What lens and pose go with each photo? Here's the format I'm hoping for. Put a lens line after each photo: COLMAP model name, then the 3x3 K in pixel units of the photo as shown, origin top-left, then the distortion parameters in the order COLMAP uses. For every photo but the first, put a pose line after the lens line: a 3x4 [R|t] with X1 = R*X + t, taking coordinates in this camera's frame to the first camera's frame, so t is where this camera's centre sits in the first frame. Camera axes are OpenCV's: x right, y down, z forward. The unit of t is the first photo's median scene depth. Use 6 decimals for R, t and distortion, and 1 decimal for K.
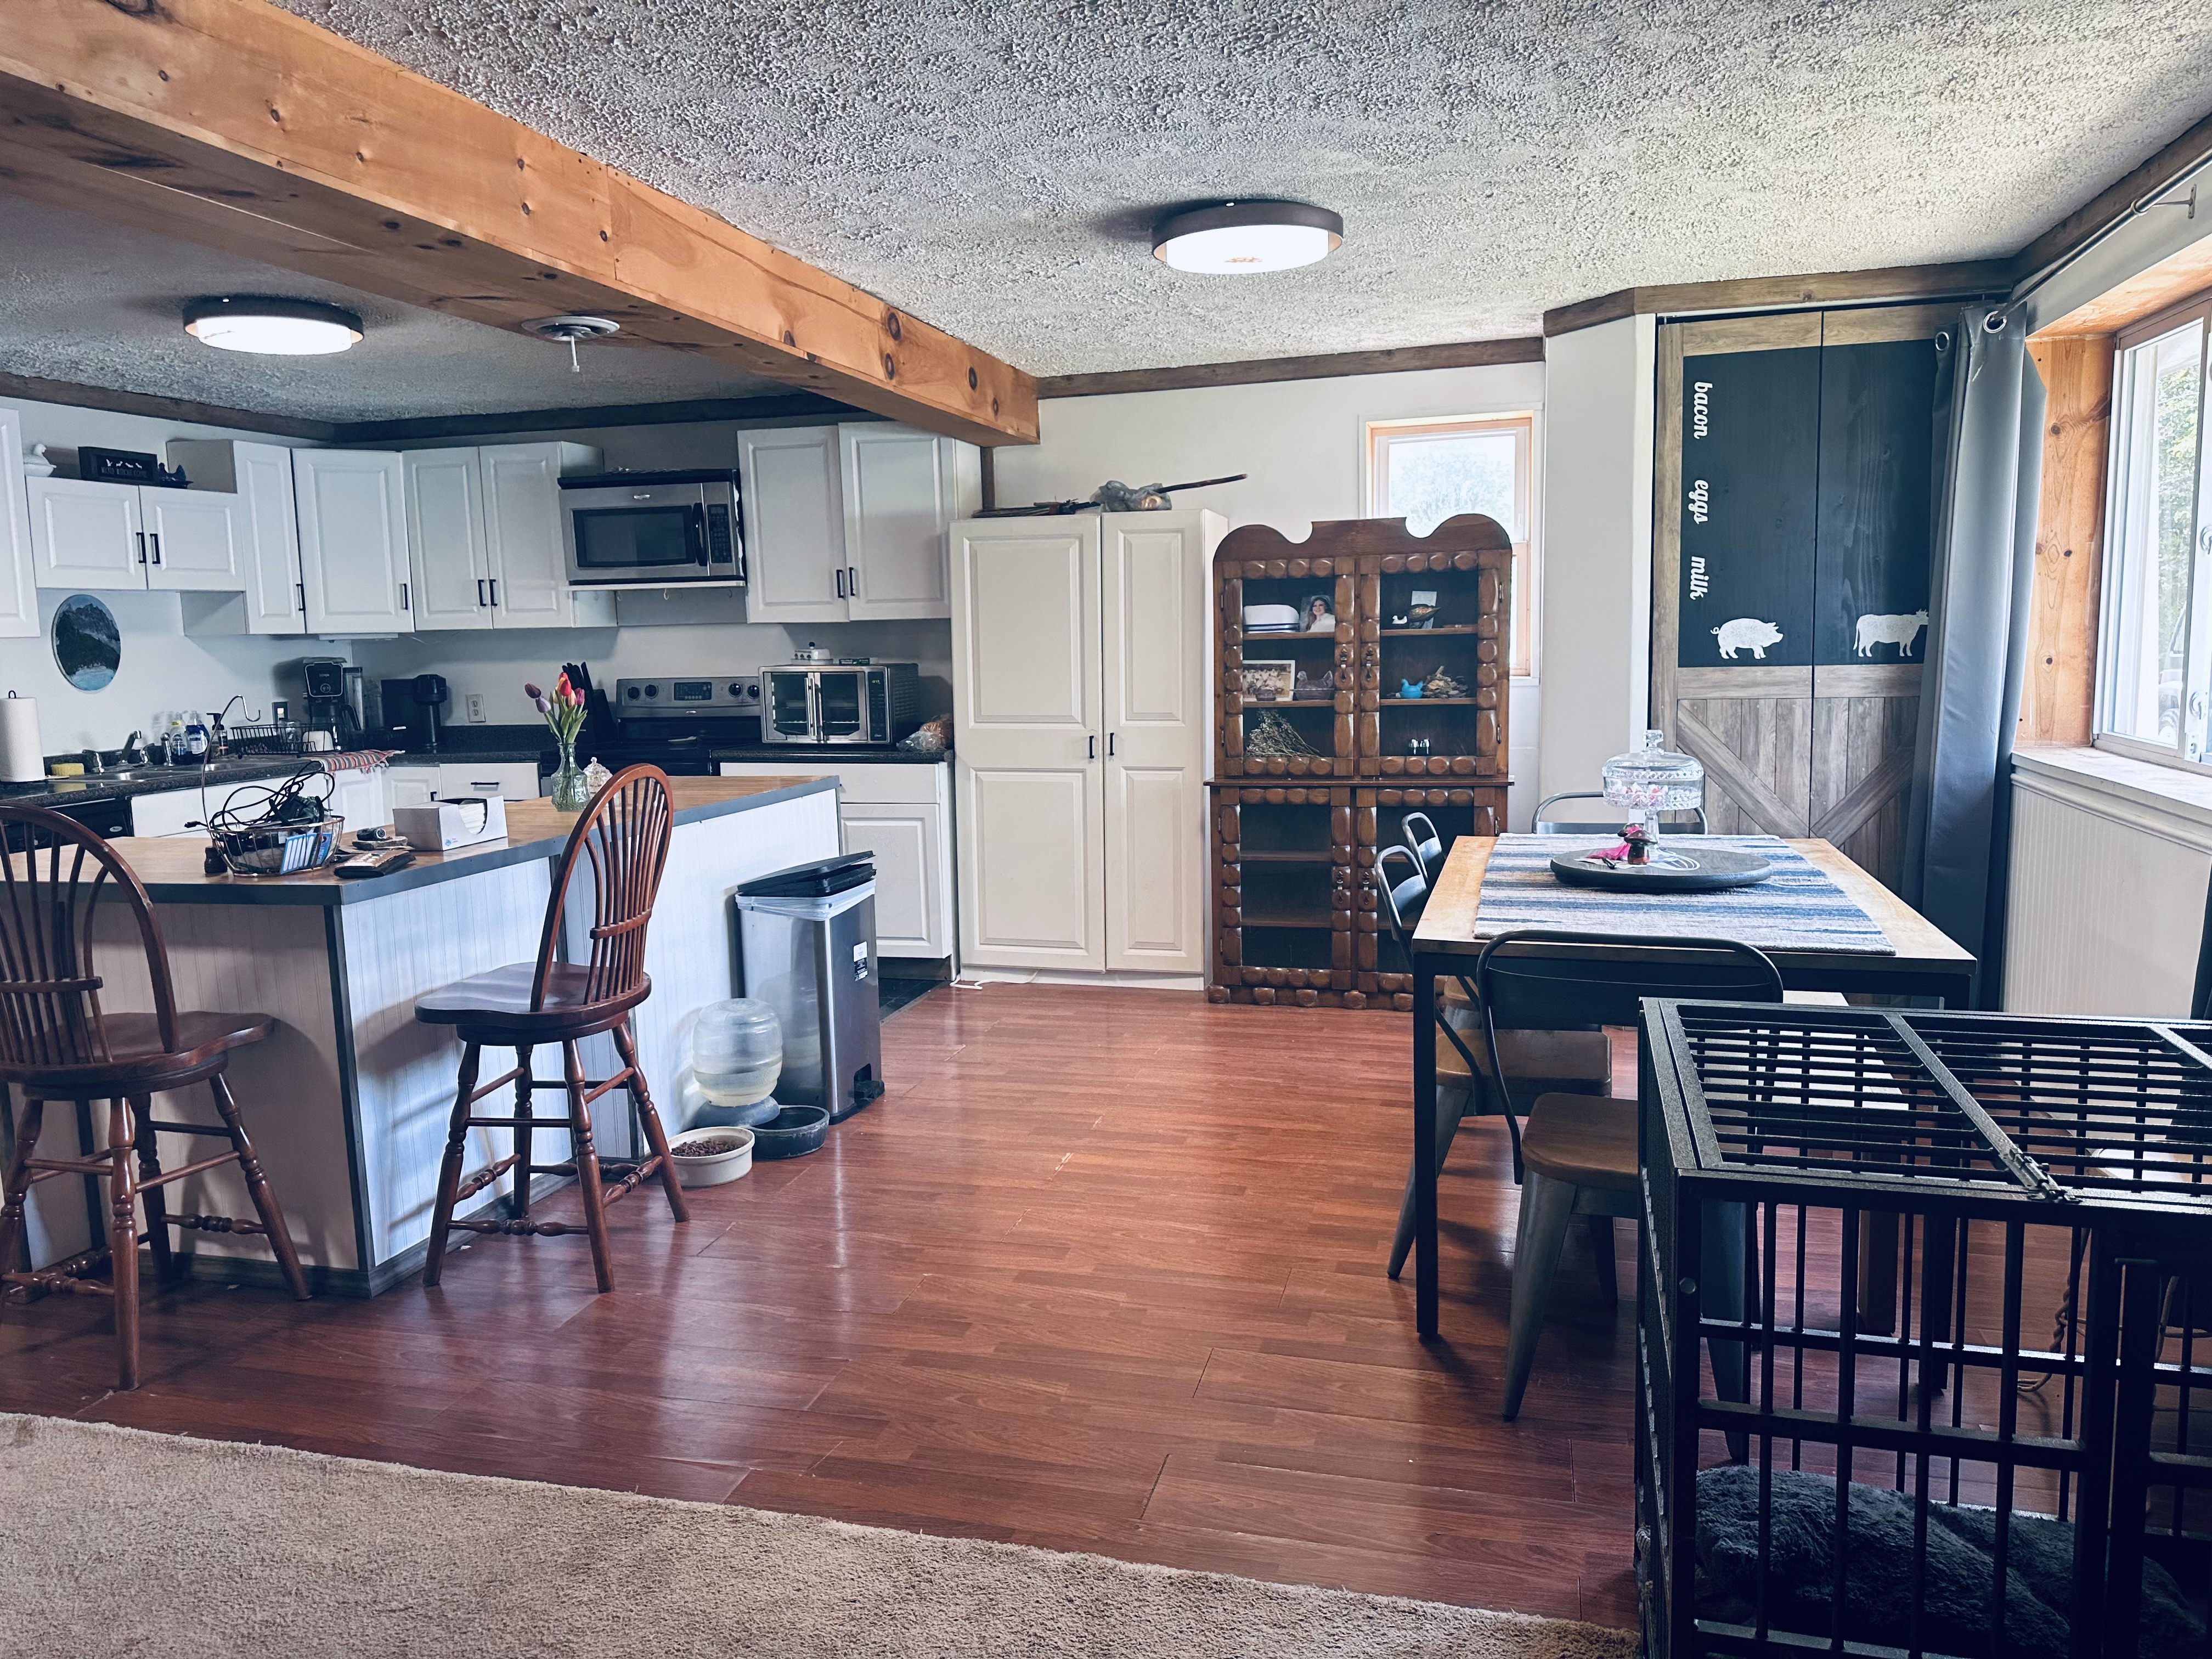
lens RADIAL K [[1551.9, 0, 1106.6], [0, 1551.9, 837.3], [0, 0, 1]] dist [0.053314, -0.064319]
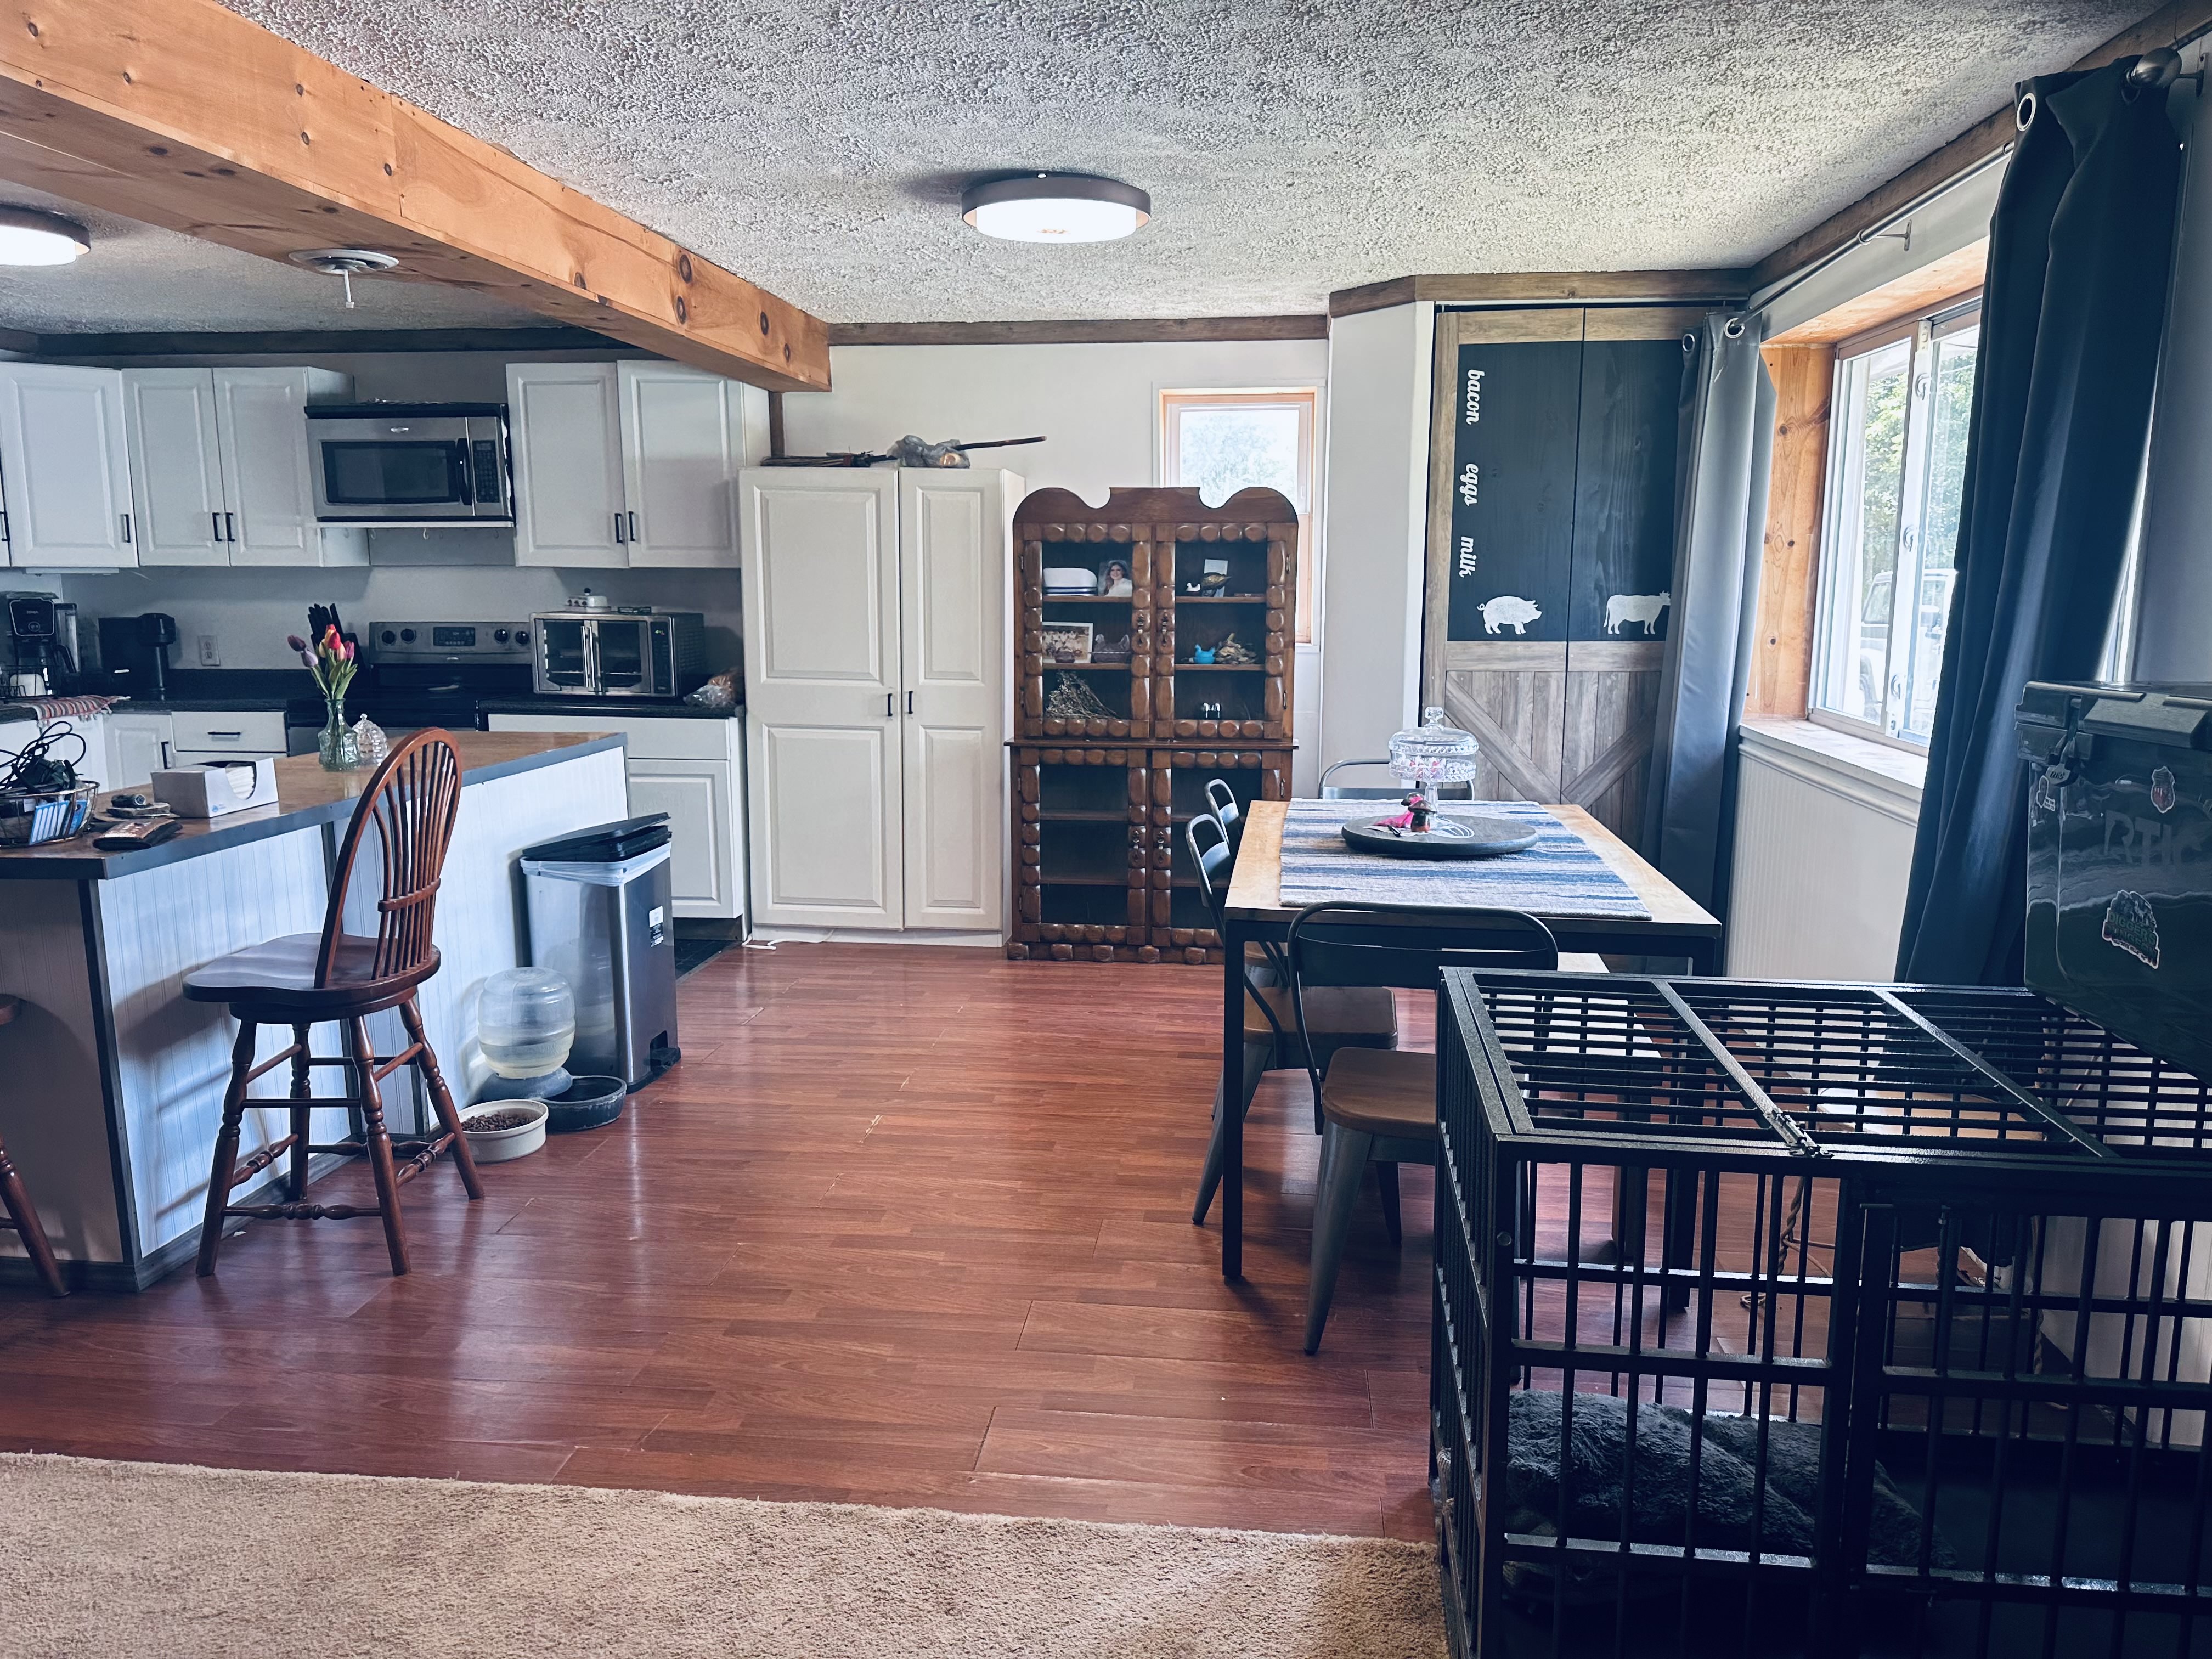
lens RADIAL K [[1551.9, 0, 1130.8], [0, 1551.9, 837.6], [0, 0, 1]] dist [0.053314, -0.064319]
pose [[0.986675, 0.000106, 0.162706, -0.029369], [-0.005894, 0.999367, 0.035091, -0.015049], [-0.162599, -0.035583, 0.986050, -0.018239]]
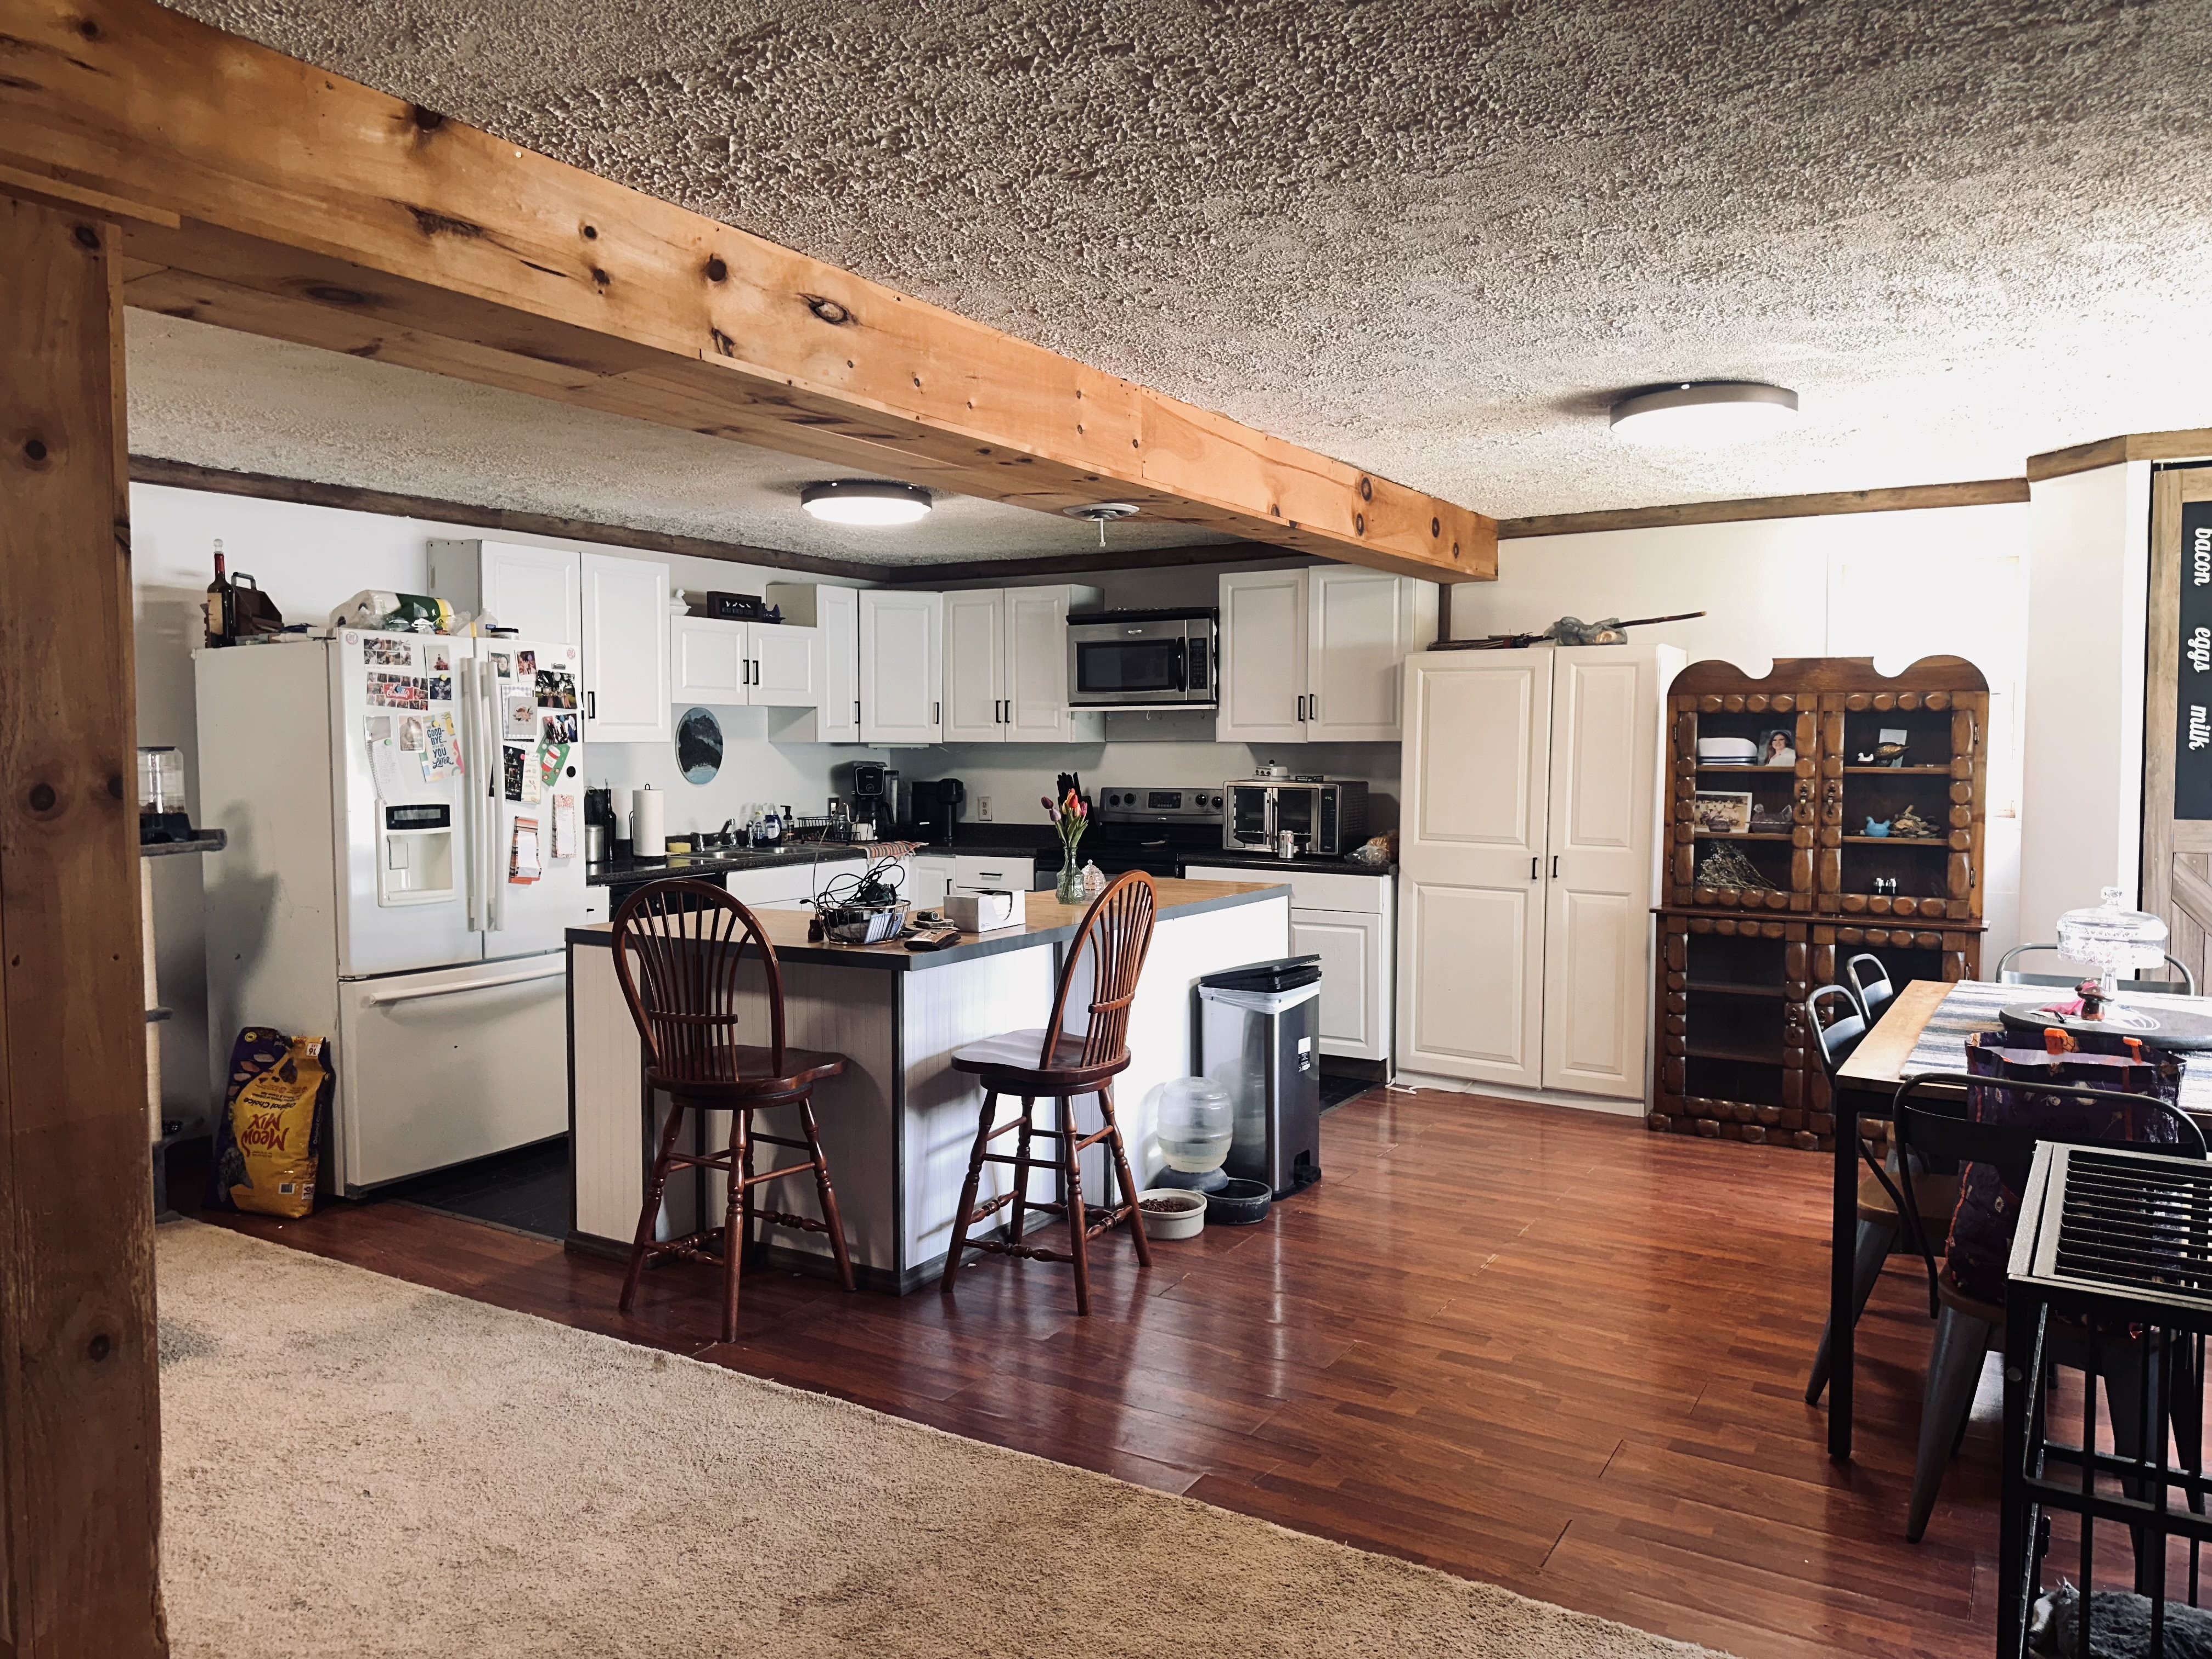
lens RADIAL K [[1551.9, 0, 1096.3], [0, 1551.9, 816.7], [0, 0, 1]] dist [0.053314, -0.064319]
pose [[0.957015, 0.039337, -0.287359, 0.011423], [-0.061866, 0.995645, -0.069740, -0.002860], [0.283364, 0.084520, 0.955281, -0.139496]]
